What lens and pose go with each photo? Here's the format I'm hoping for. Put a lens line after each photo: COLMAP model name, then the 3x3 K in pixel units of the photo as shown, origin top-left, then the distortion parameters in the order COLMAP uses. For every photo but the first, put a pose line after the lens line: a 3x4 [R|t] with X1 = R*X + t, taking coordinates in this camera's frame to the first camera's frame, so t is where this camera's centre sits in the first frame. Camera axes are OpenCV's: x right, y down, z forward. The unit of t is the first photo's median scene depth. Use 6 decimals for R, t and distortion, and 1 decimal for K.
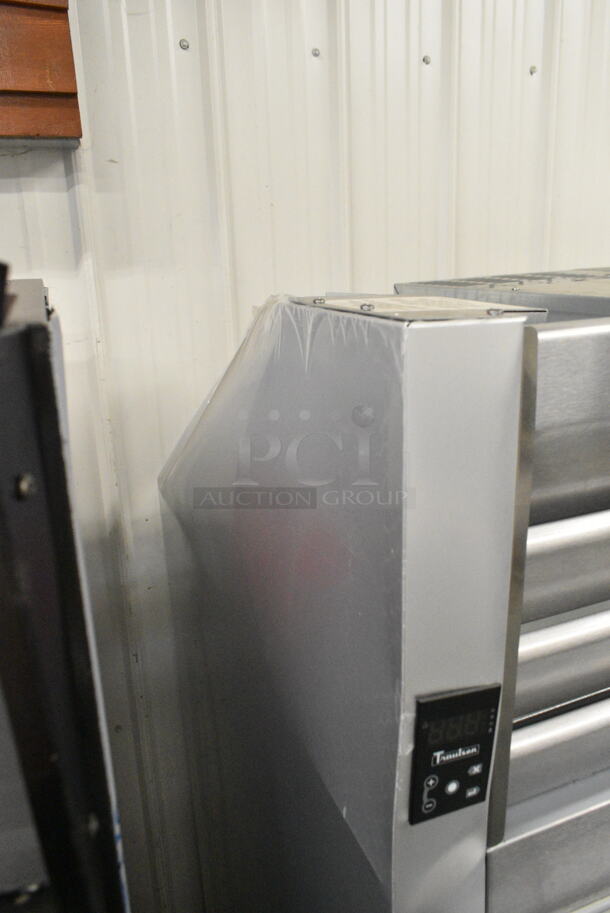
lens RADIAL K [[699.9, 0, 305.0], [0, 699.9, 456.5], [0, 0, 1]] dist [-0.004677, -0.002217]
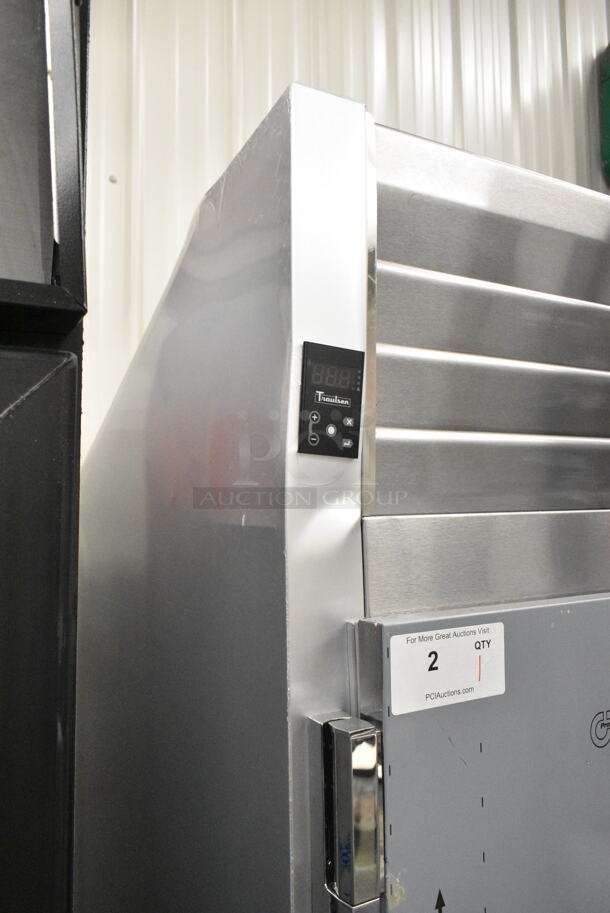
lens RADIAL K [[699.9, 0, 305.0], [0, 699.9, 456.5], [0, 0, 1]] dist [-0.004677, -0.002217]
pose [[0.986279, 0.040200, 0.160120, -0.040387], [0.016616, 0.940803, -0.338548, 0.964209], [-0.164251, 0.336563, 0.927226, -0.164145]]
